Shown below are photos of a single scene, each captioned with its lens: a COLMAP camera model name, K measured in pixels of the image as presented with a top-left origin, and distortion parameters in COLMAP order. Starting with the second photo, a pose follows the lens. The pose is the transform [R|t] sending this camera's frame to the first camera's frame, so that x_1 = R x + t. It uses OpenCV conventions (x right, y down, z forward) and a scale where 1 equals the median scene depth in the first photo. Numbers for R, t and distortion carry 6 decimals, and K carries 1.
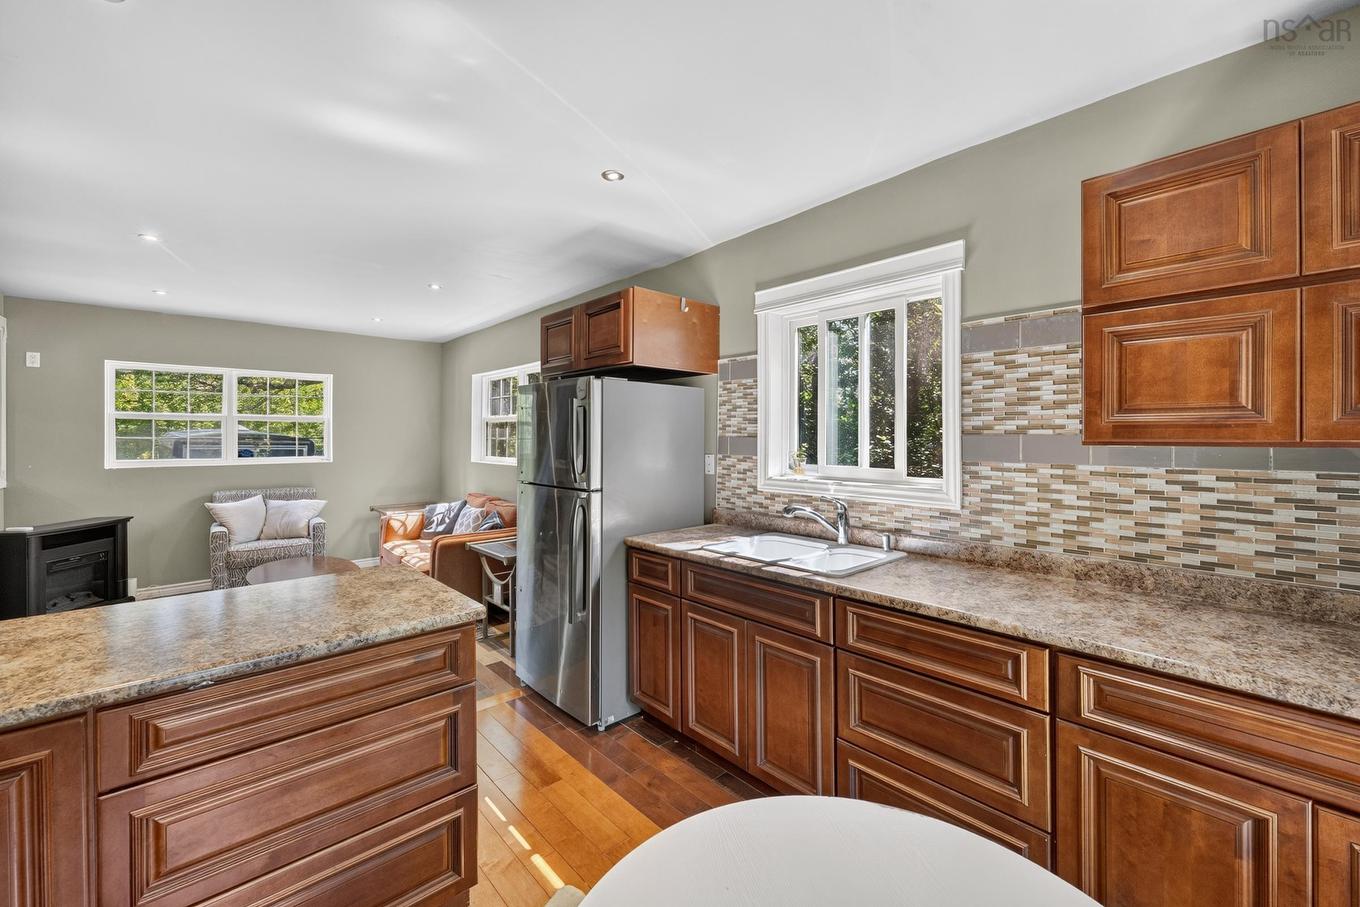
lens RADIAL K [[546.1, 0, 679.8], [0, 546.1, 436.4], [0, 0, 1]] dist [0.000945, -0.000407]
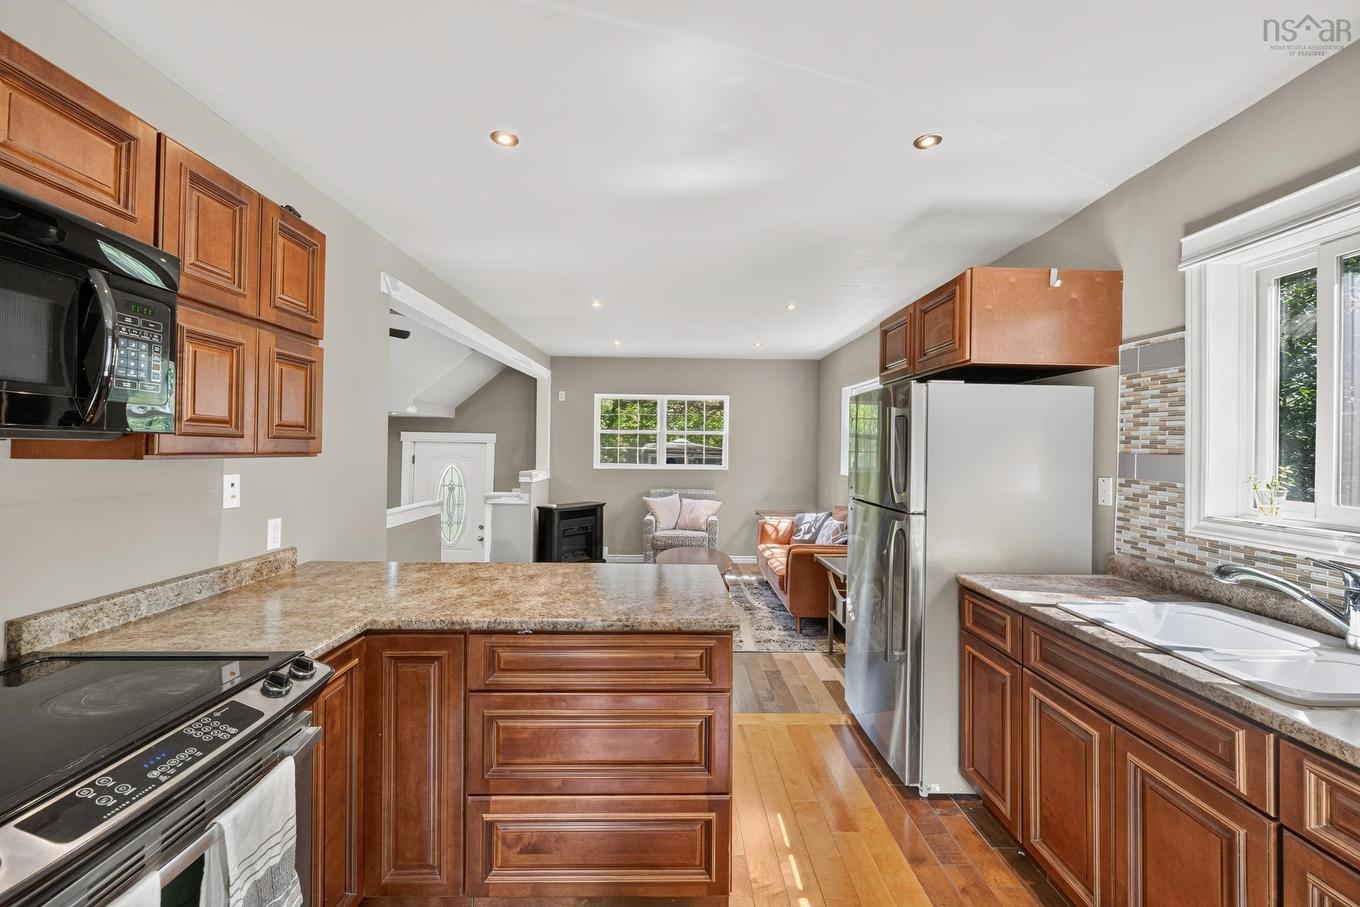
lens RADIAL K [[546.1, 0, 682.3], [0, 546.1, 443.6], [0, 0, 1]] dist [0.000945, -0.000407]
pose [[0.754103, 0.004785, -0.656738, 0.127853], [-0.011962, 0.999908, -0.006451, -0.000780], [0.656647, 0.012721, 0.754091, 0.105091]]
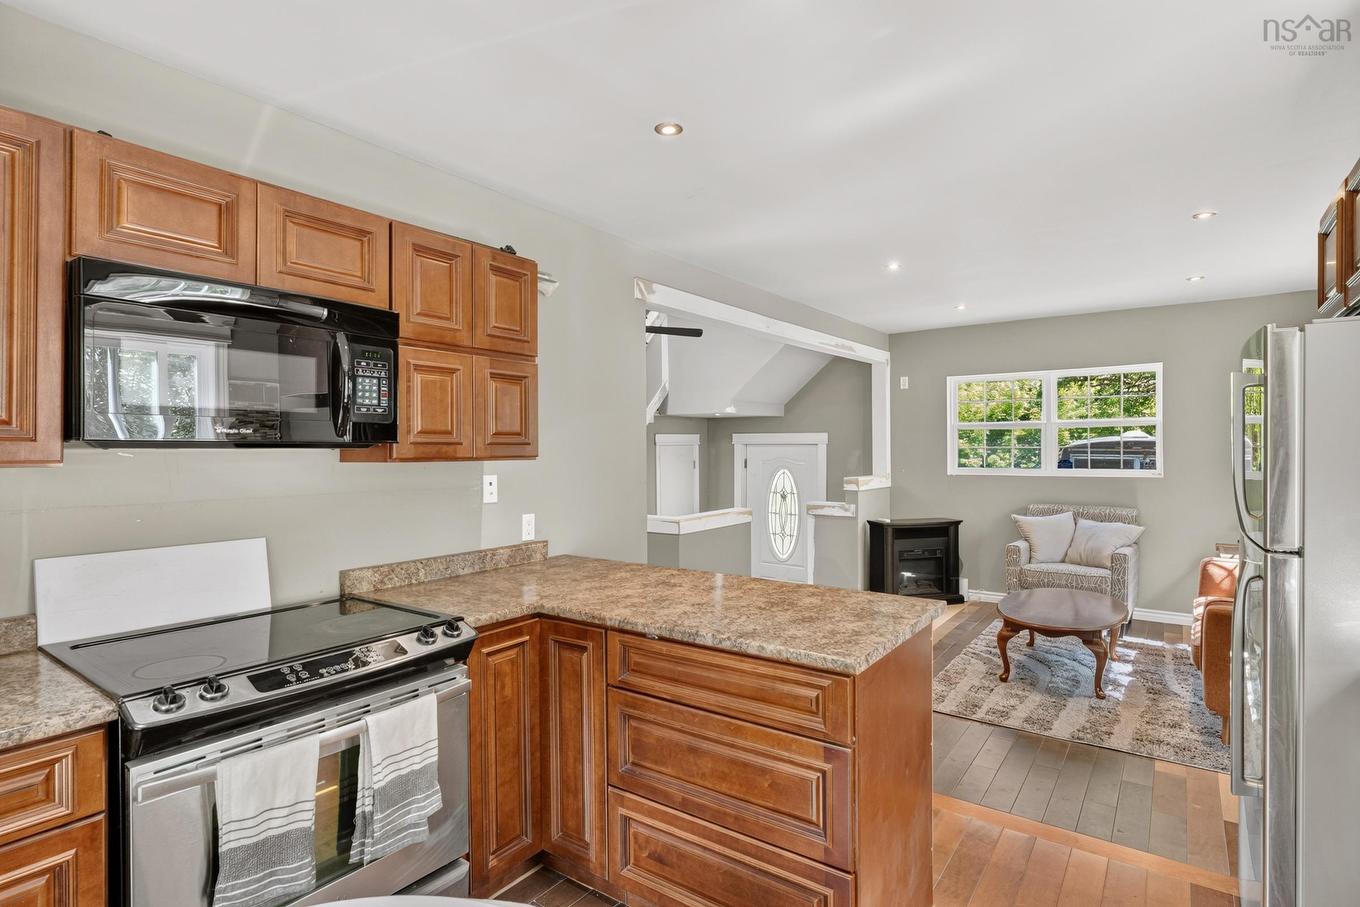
lens RADIAL K [[689.8, 0, 687.0], [0, 689.8, 447.7], [0, 0, 1]] dist [0.001183, -0.001188]
pose [[0.213038, -0.000141, -0.977044, 0.338399], [0.006301, 0.999979, 0.001230, -0.000671], [0.977024, -0.006418, 0.213034, 0.322100]]
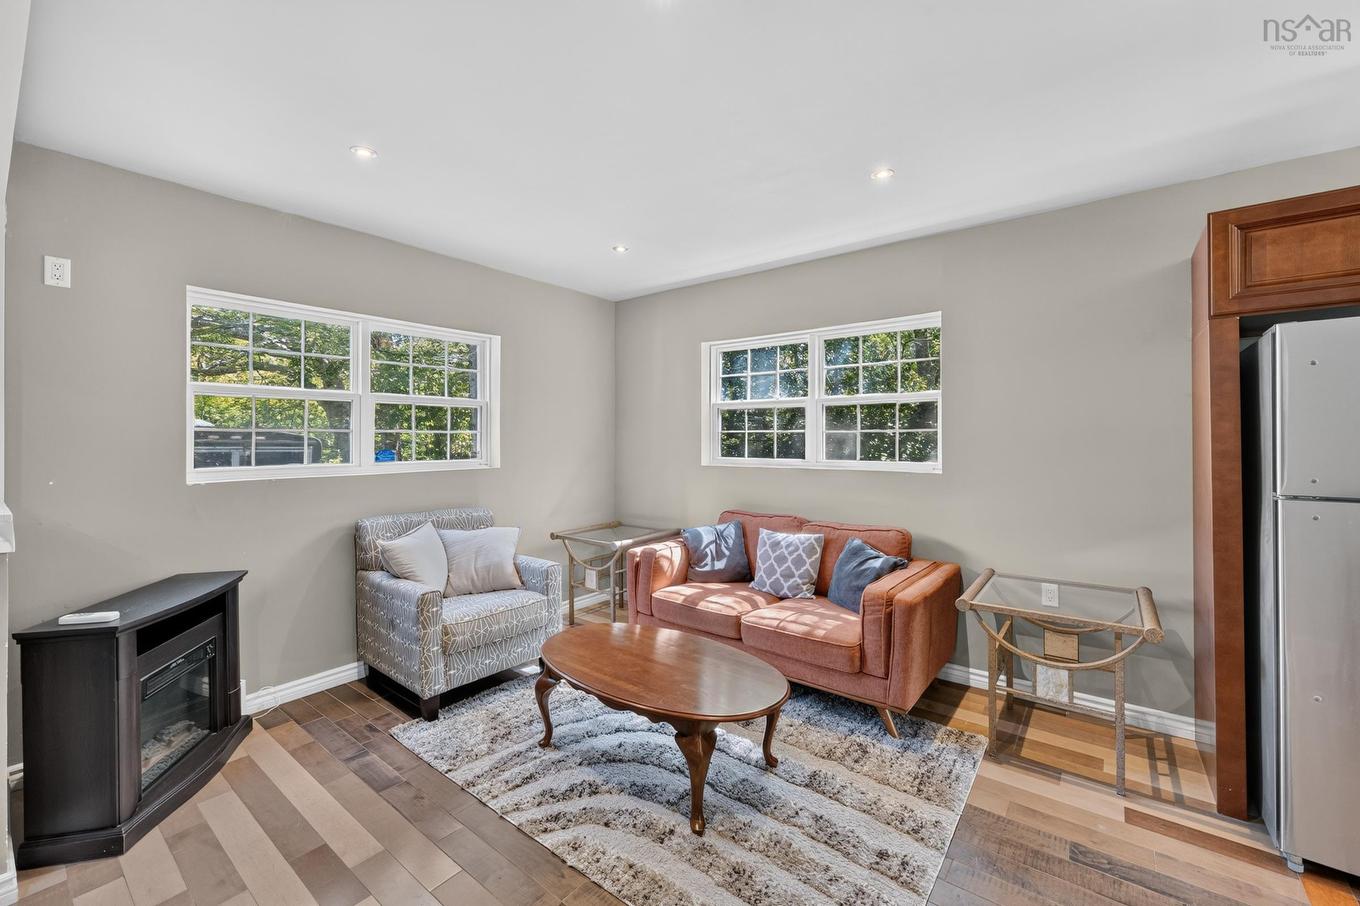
lens RADIAL K [[546.1, 0, 674.6], [0, 546.1, 439.1], [0, 0, 1]] dist [0.000945, -0.000407]
pose [[0.986815, -0.003012, 0.161823, -1.139532], [0.002986, 0.999995, 0.000403, 0.026607], [-0.161824, 0.000086, 0.986820, 0.659819]]
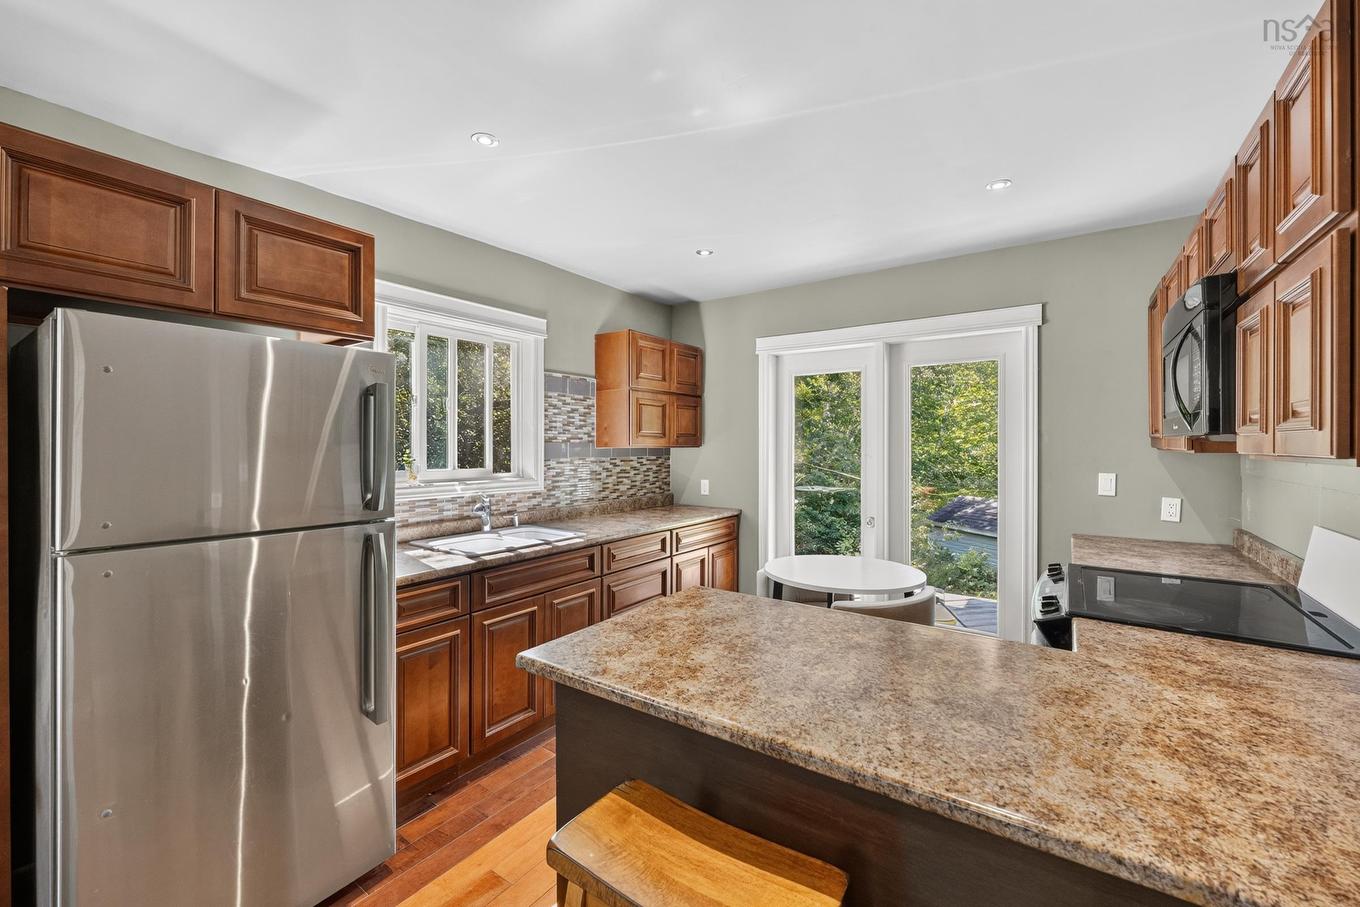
lens RADIAL K [[546.1, 0, 677.8], [0, 546.1, 443.4], [0, 0, 1]] dist [0.000945, -0.000407]
pose [[-0.218789, 0.004773, 0.975760, -0.891793], [-0.003832, 0.999976, -0.005751, 0.006783], [-0.975765, -0.004998, -0.218766, 0.776373]]
